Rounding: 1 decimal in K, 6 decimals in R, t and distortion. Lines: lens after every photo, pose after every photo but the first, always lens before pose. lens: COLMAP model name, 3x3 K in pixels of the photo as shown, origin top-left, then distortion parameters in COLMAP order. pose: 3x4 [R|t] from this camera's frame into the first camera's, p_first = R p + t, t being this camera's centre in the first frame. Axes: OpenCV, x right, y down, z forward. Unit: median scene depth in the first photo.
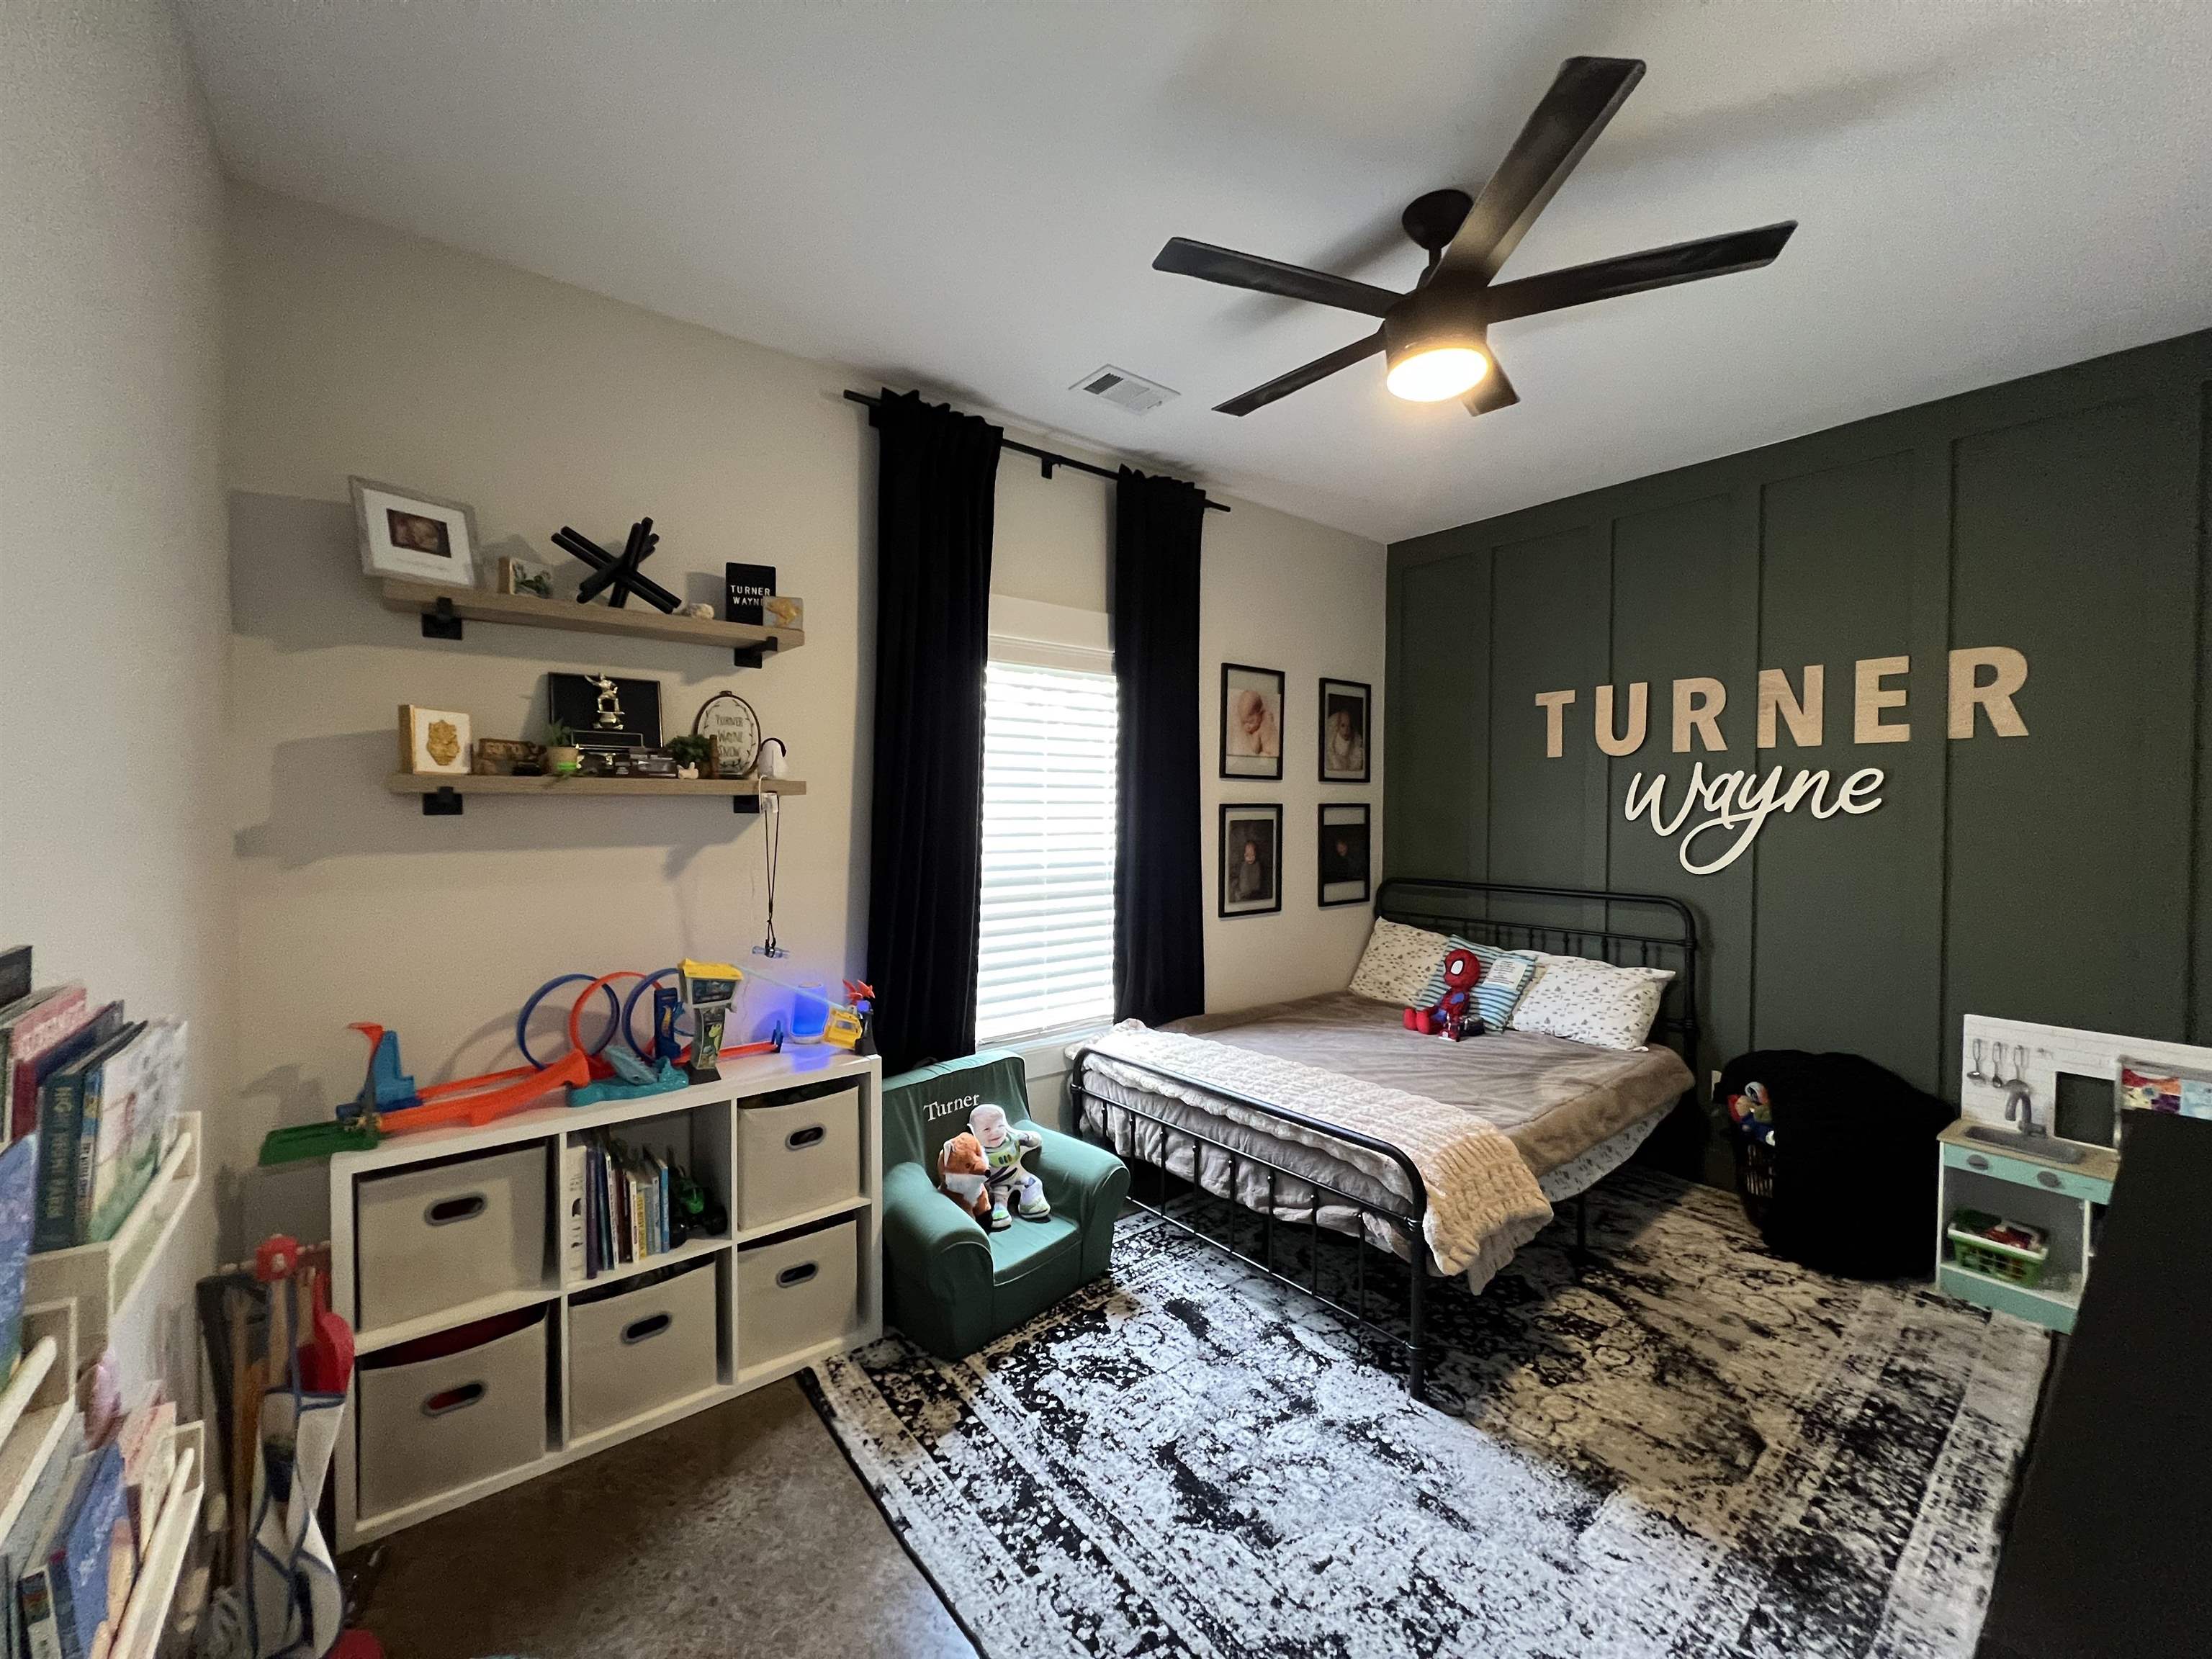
lens RADIAL K [[880.9, 0, 1099.3], [0, 880.9, 822.7], [0, 0, 1]] dist [-0.002764, 0.000305]
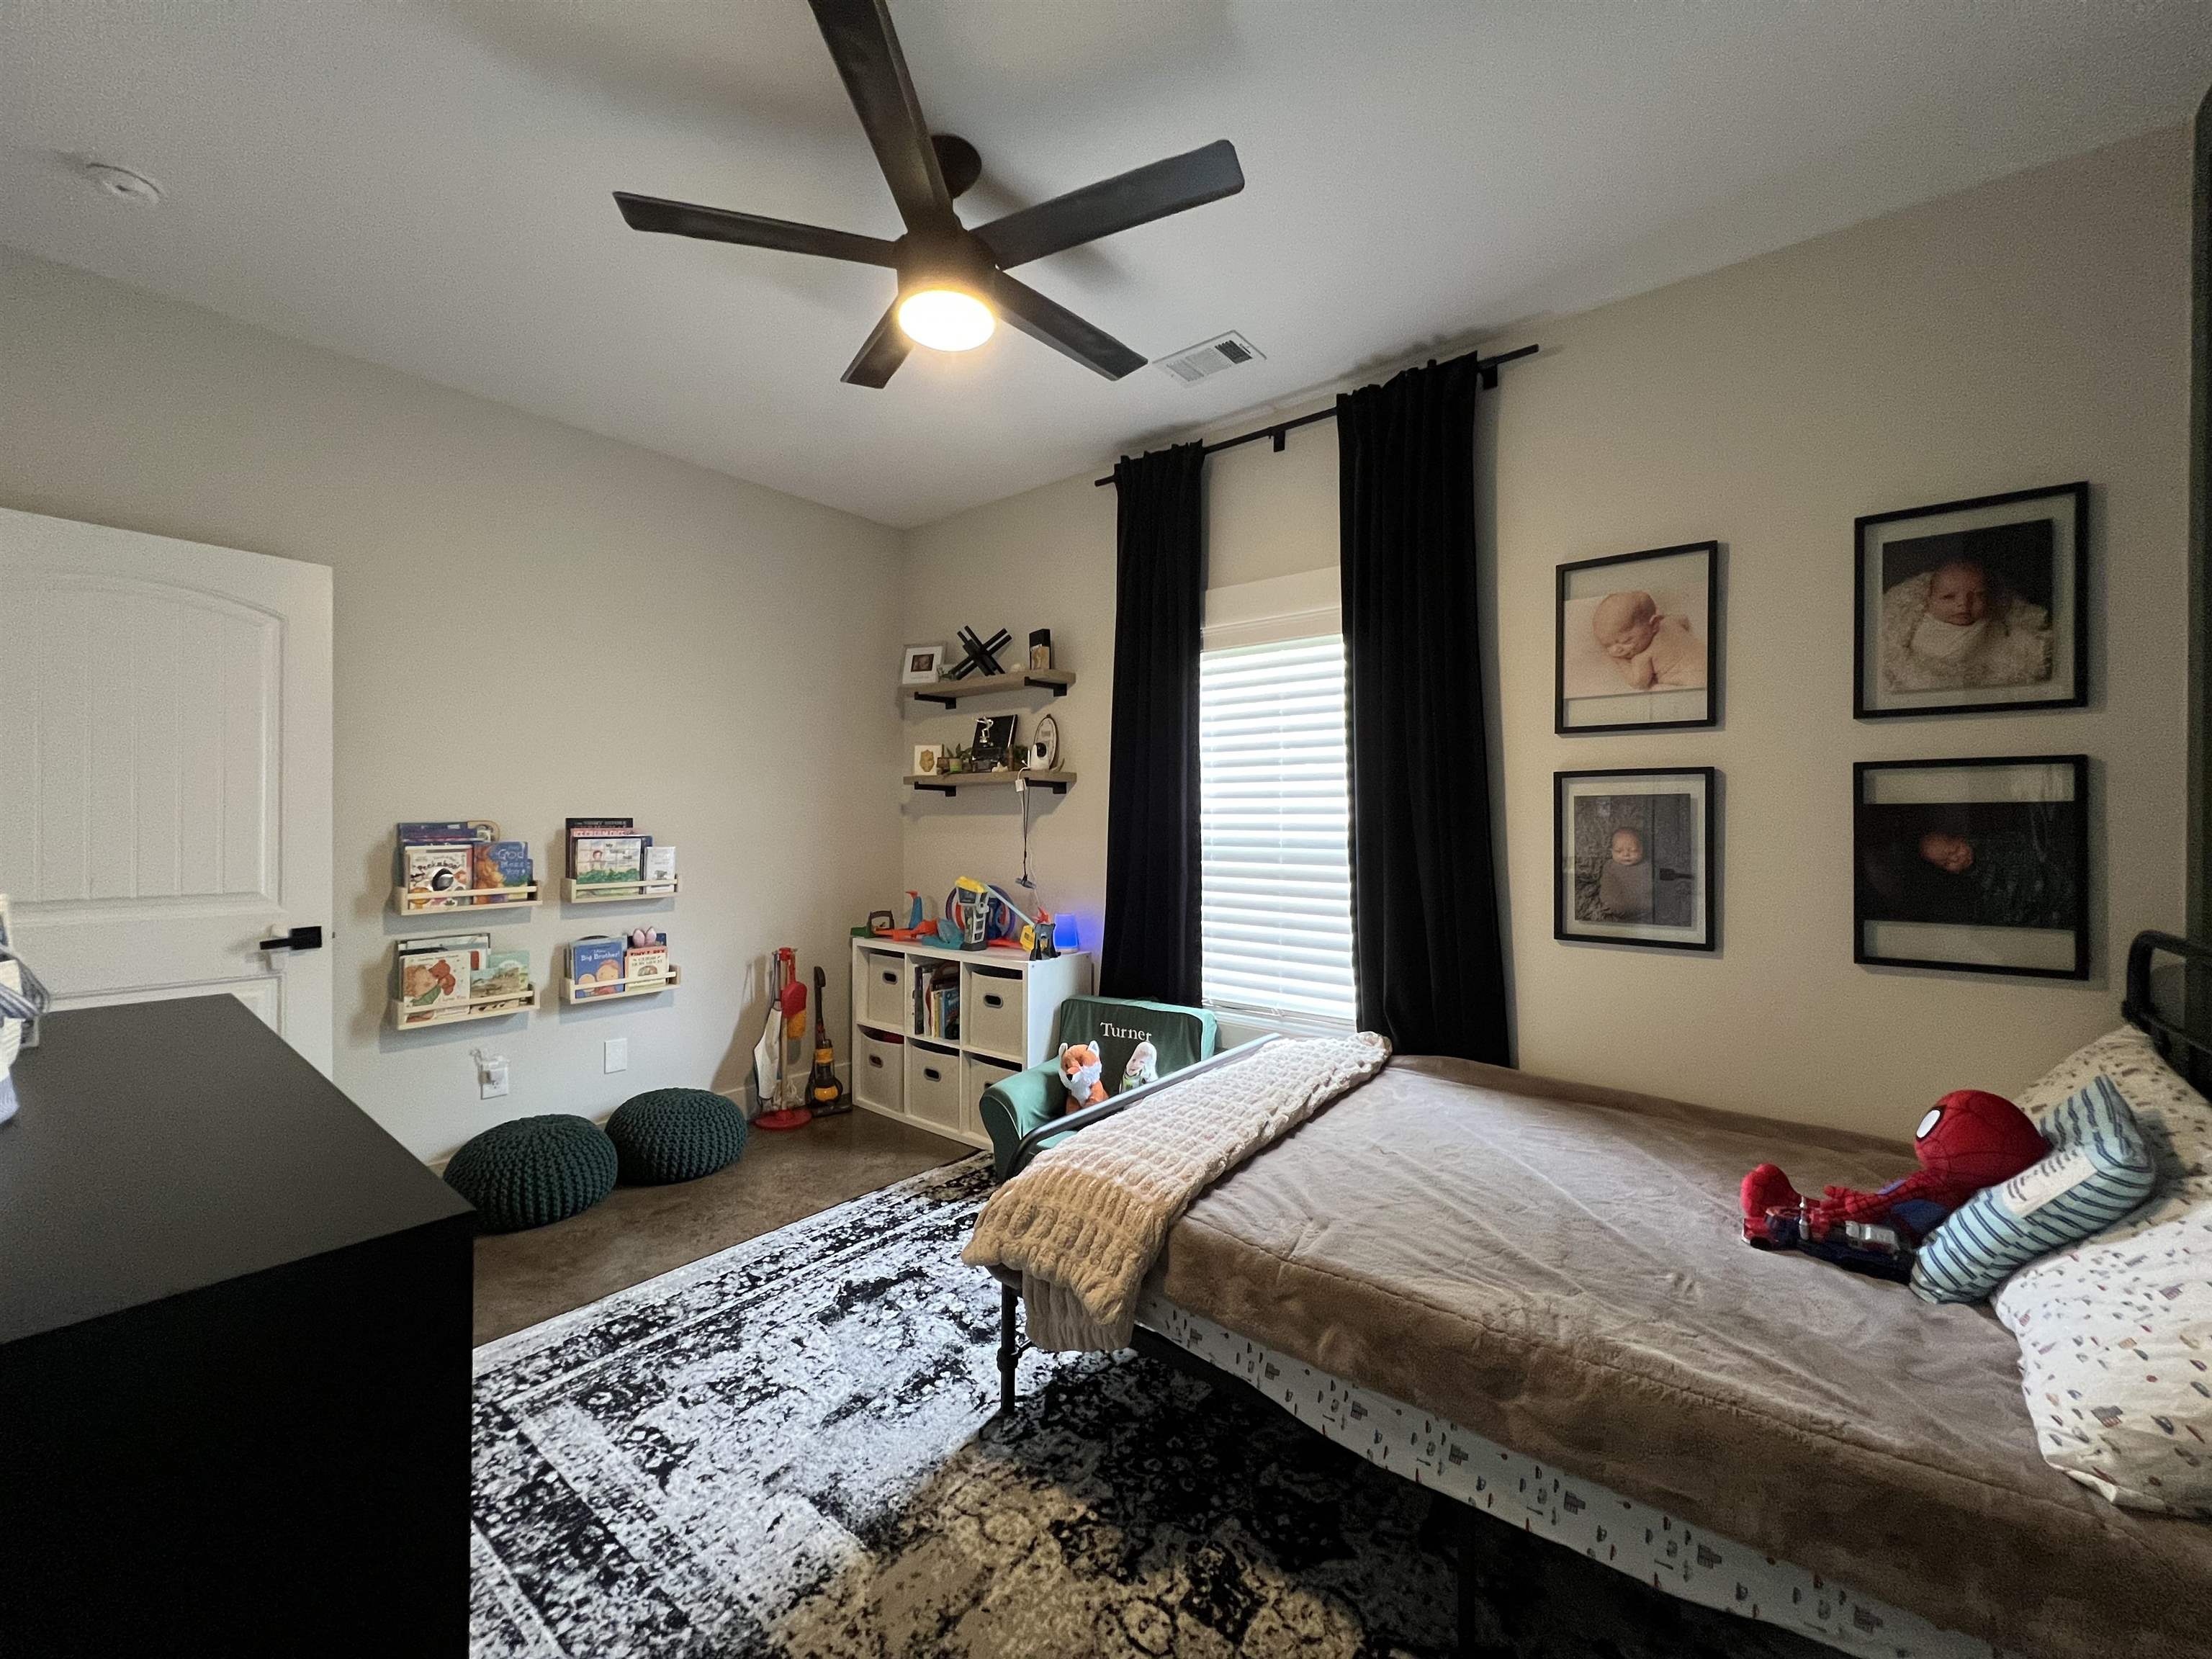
lens RADIAL K [[880.9, 0, 1099.3], [0, 880.9, 822.7], [0, 0, 1]] dist [-0.002764, 0.000305]
pose [[0.215850, 0.000064, -0.976426, 1.397598], [-0.023829, 0.999703, -0.005202, 0.057402], [0.976136, 0.024390, 0.215788, 0.973223]]
